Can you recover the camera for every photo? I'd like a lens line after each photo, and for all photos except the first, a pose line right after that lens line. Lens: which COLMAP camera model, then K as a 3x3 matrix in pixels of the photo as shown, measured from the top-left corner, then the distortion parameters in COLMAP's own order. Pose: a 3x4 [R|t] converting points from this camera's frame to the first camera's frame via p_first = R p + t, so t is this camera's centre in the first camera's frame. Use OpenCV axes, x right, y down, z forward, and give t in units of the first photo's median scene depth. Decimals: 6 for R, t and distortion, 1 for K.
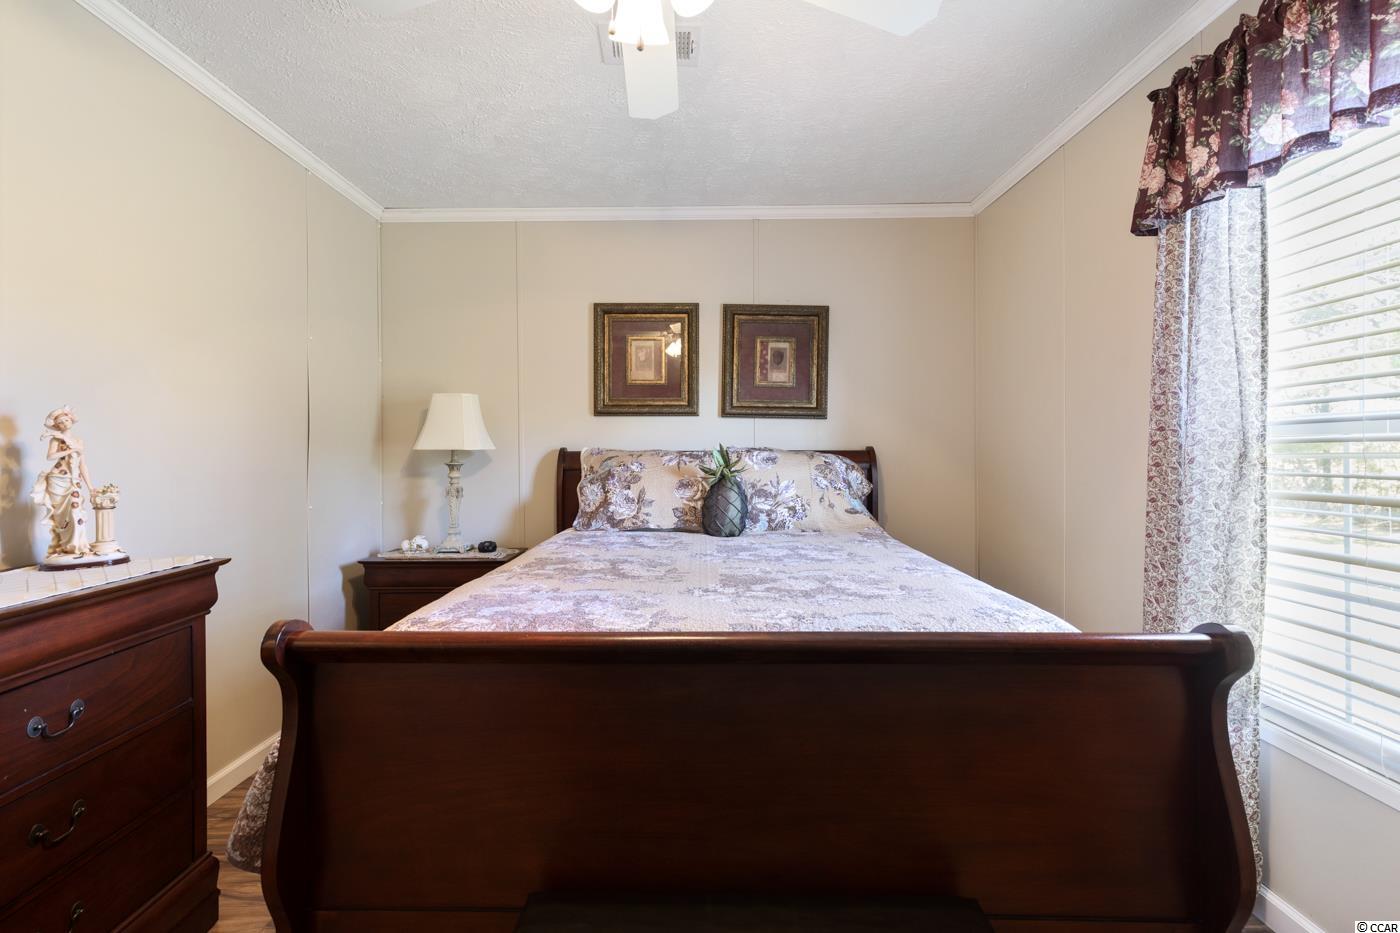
lens RADIAL K [[640.7, 0, 693.1], [0, 640.7, 443.8], [0, 0, 1]] dist [0.003934, -0.002340]
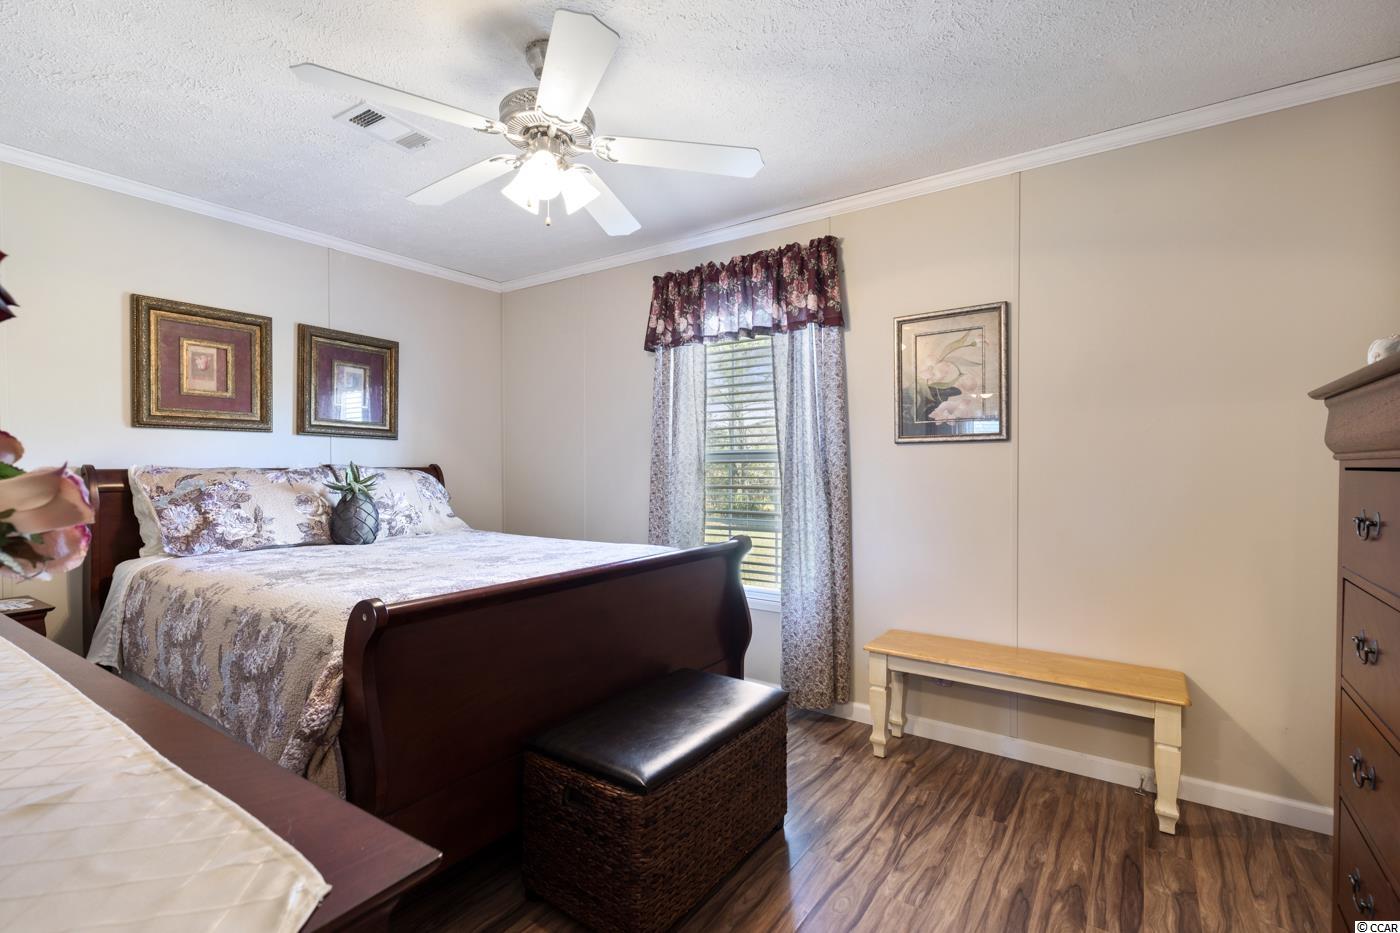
lens RADIAL K [[640.7, 0, 694.4], [0, 640.7, 468.2], [0, 0, 1]] dist [0.003934, -0.002340]
pose [[0.561854, -0.003534, 0.827229, -0.525518], [-0.006357, 0.999943, 0.008589, -0.001950], [-0.827212, -0.010084, 0.561800, -0.107229]]
